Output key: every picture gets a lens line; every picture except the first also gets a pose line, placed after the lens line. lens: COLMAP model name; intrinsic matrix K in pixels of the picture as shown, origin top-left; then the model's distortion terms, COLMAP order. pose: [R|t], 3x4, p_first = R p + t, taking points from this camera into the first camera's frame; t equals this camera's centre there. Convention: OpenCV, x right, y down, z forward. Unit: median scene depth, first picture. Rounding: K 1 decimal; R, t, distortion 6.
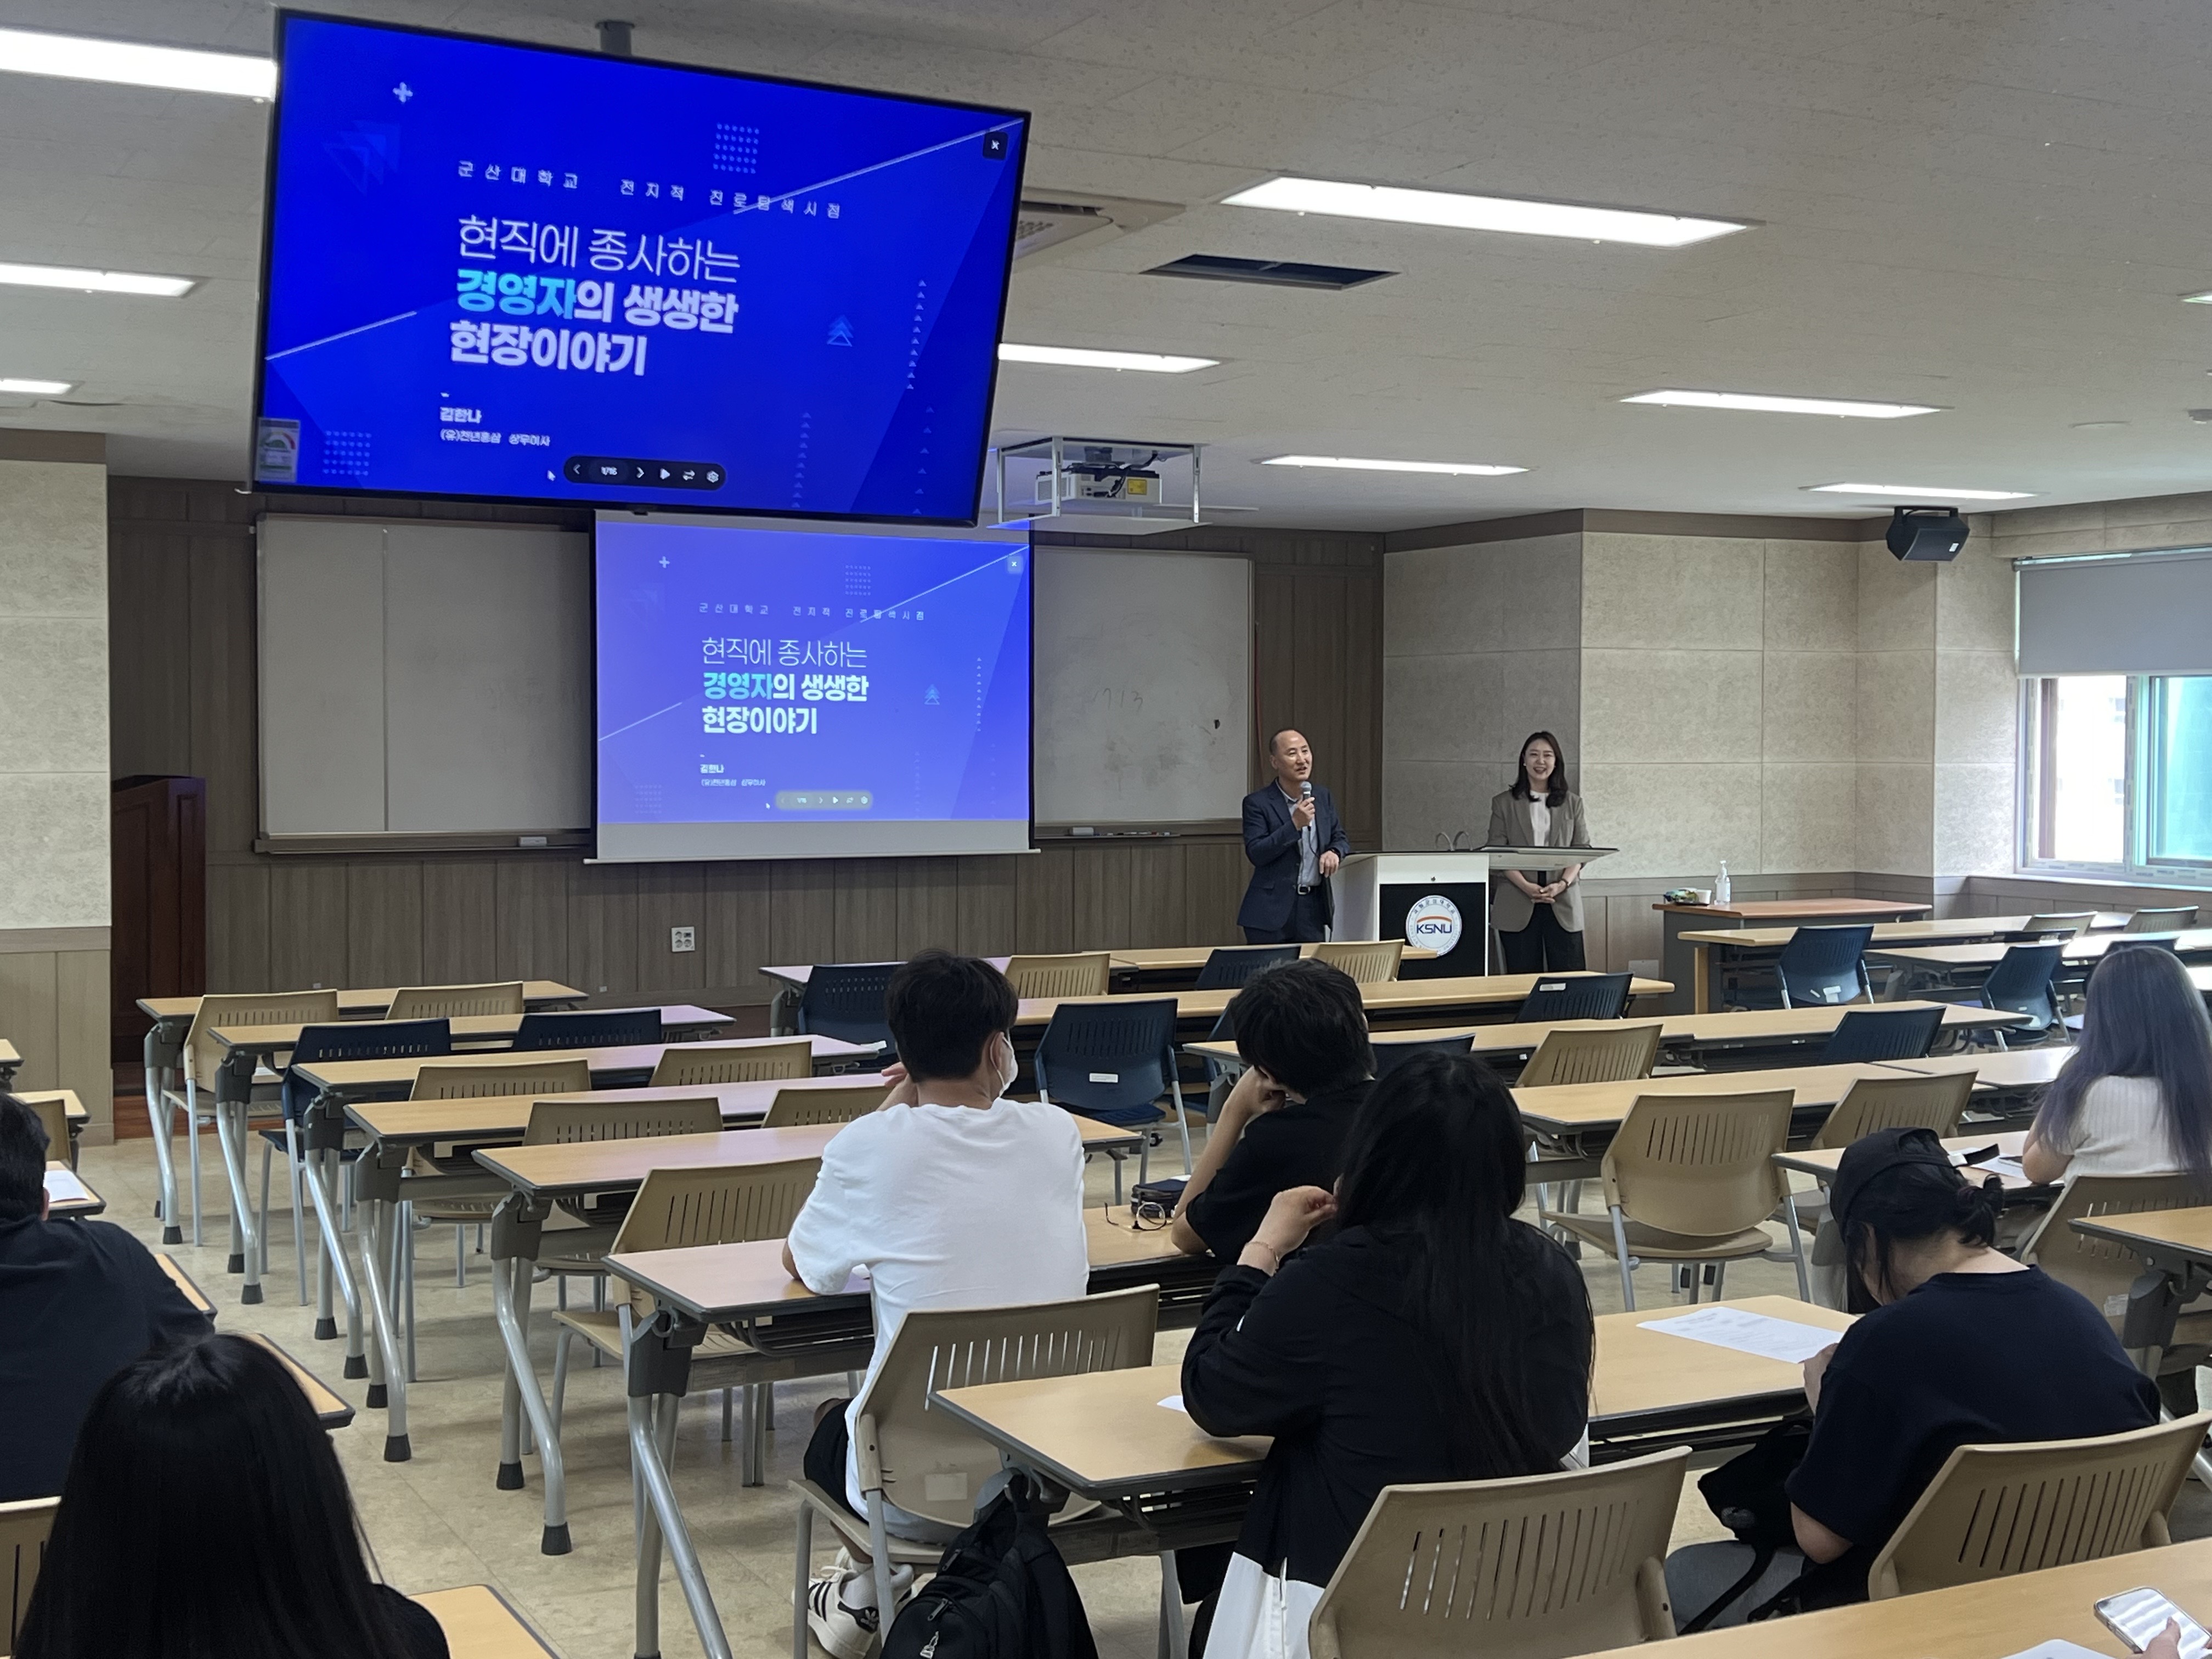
lens RADIAL K [[2765.5, 0, 1106.0], [0, 2765.5, 829.5], [0, 0, 1]] dist [0.196429, -0.039718]
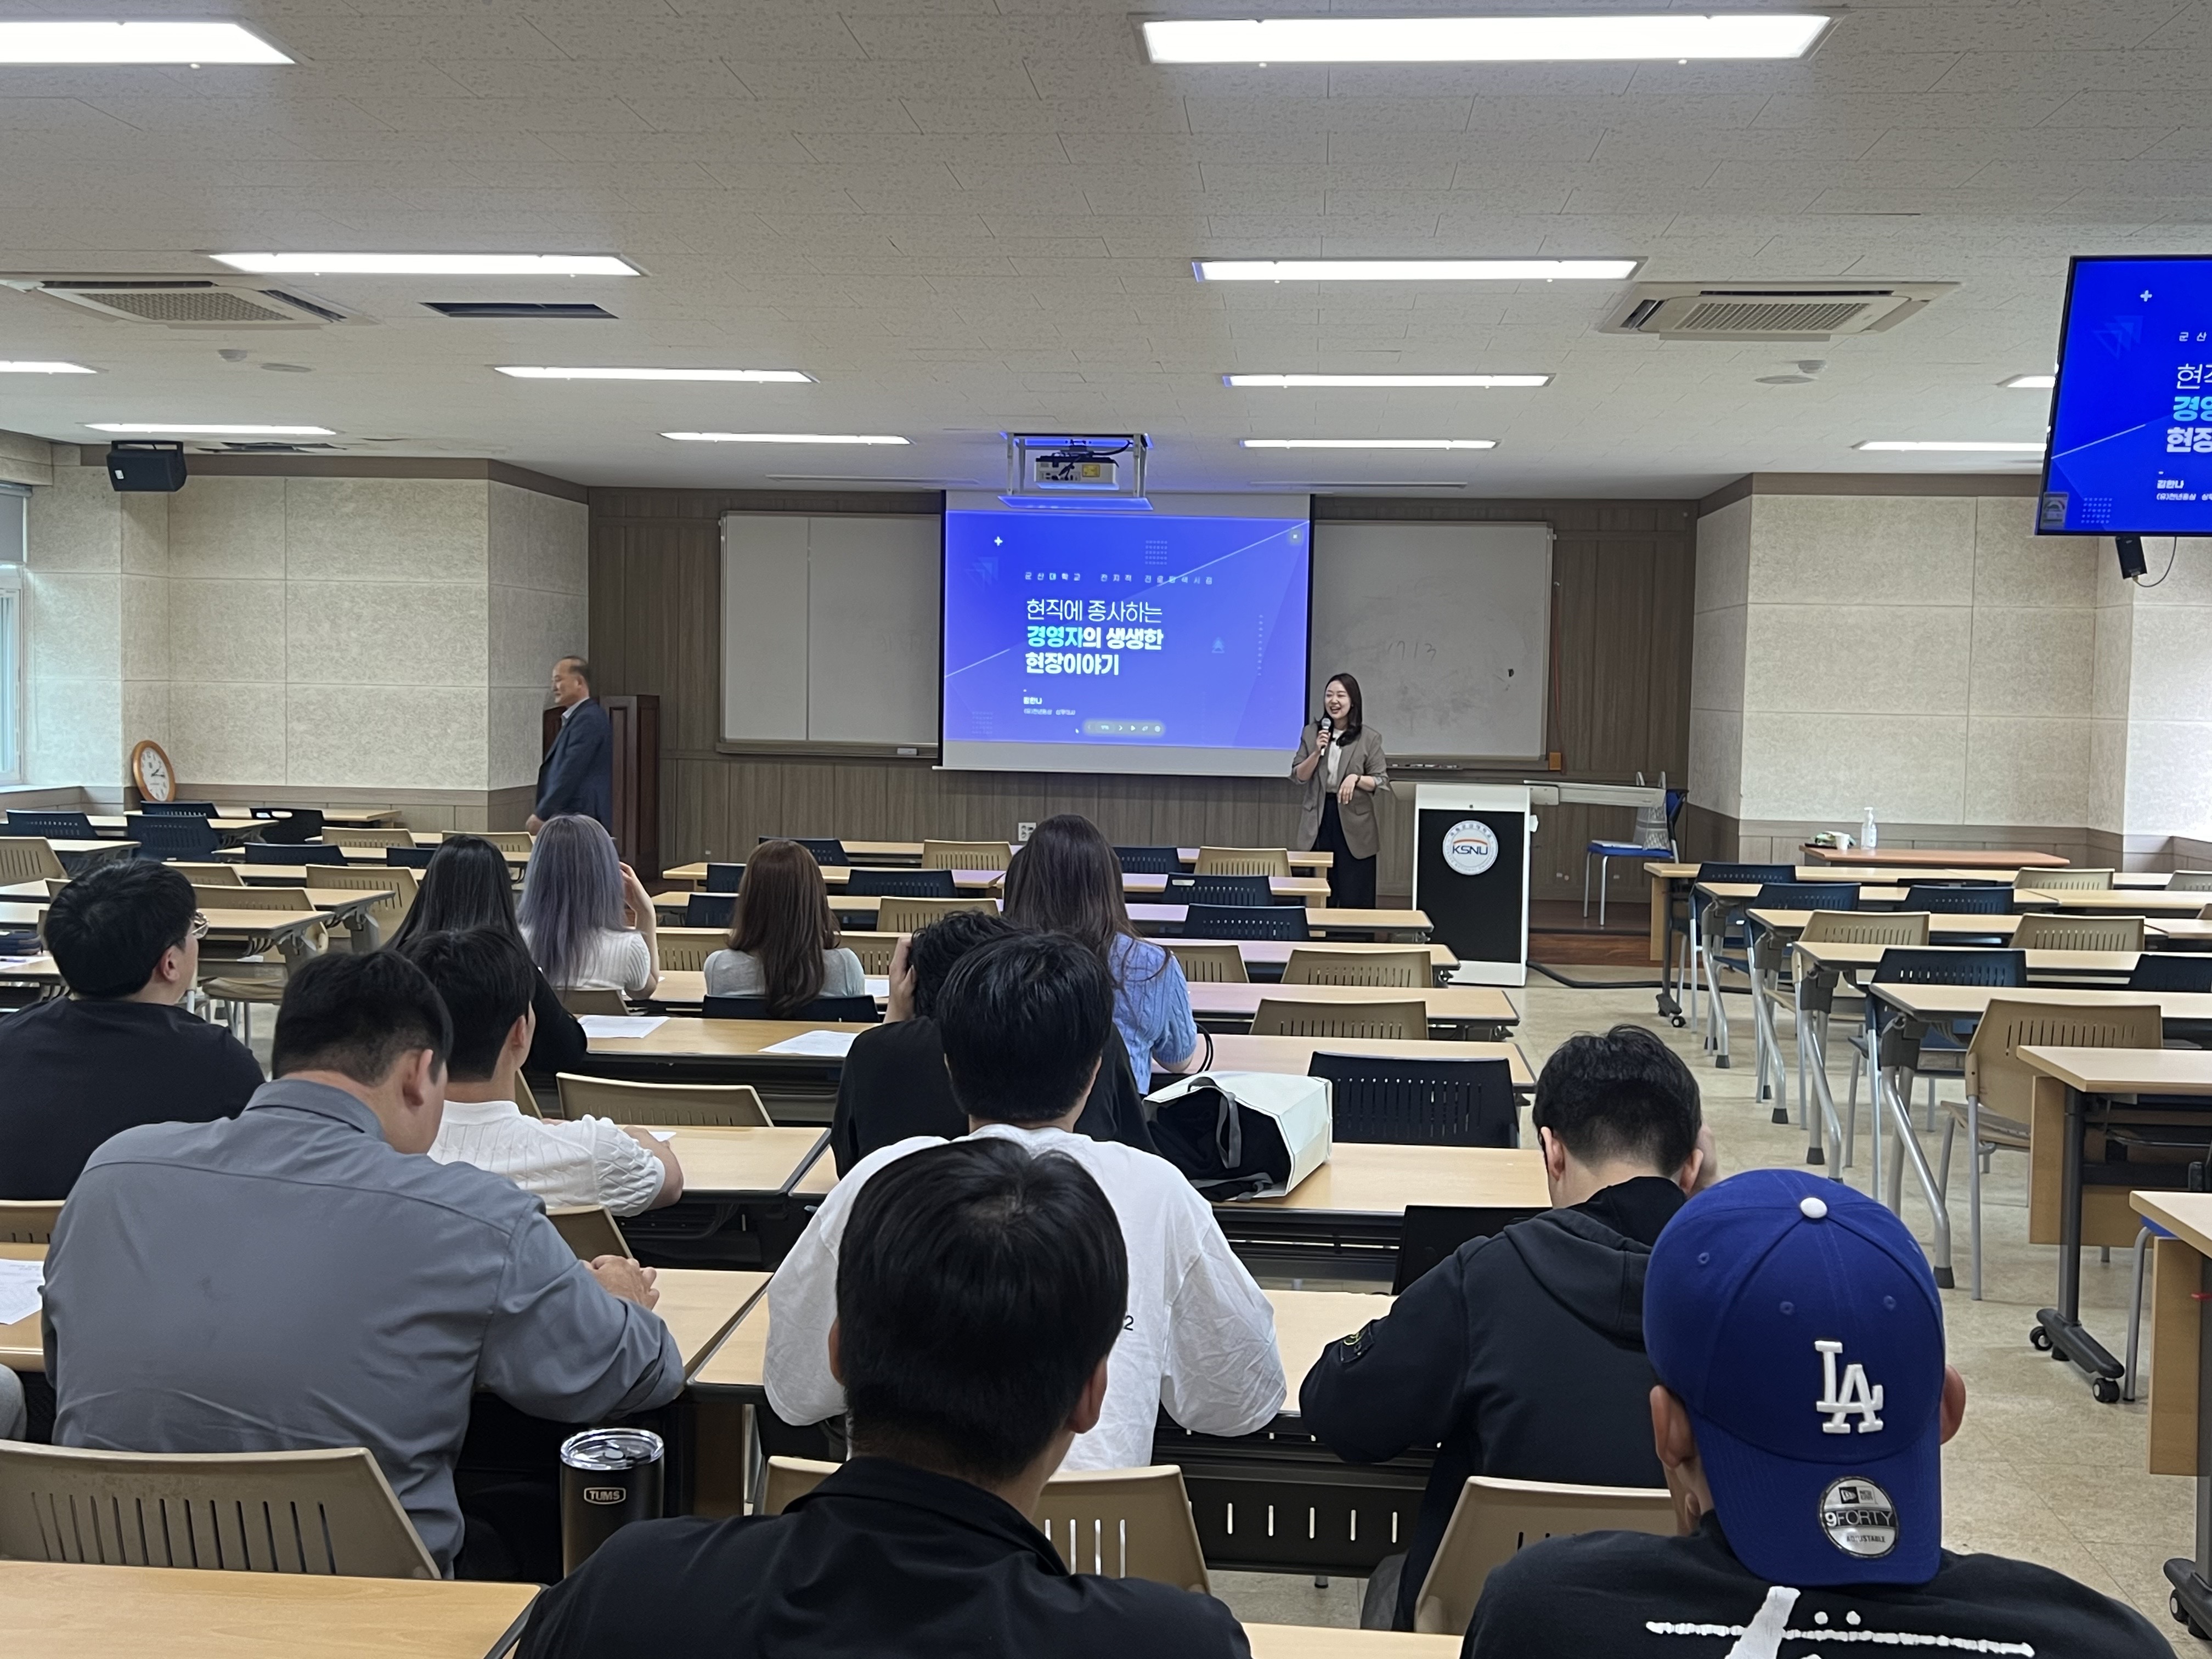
lens RADIAL K [[2241.2, 0, 1106.0], [0, 2241.2, 829.5], [0, 0, 1]] dist [0.184325, -0.365257]
pose [[0.844611, 0.050246, -0.533017, 0.428329], [-0.037725, 0.998697, 0.034365, 0.000902], [0.534049, -0.008917, 0.845406, 0.126023]]
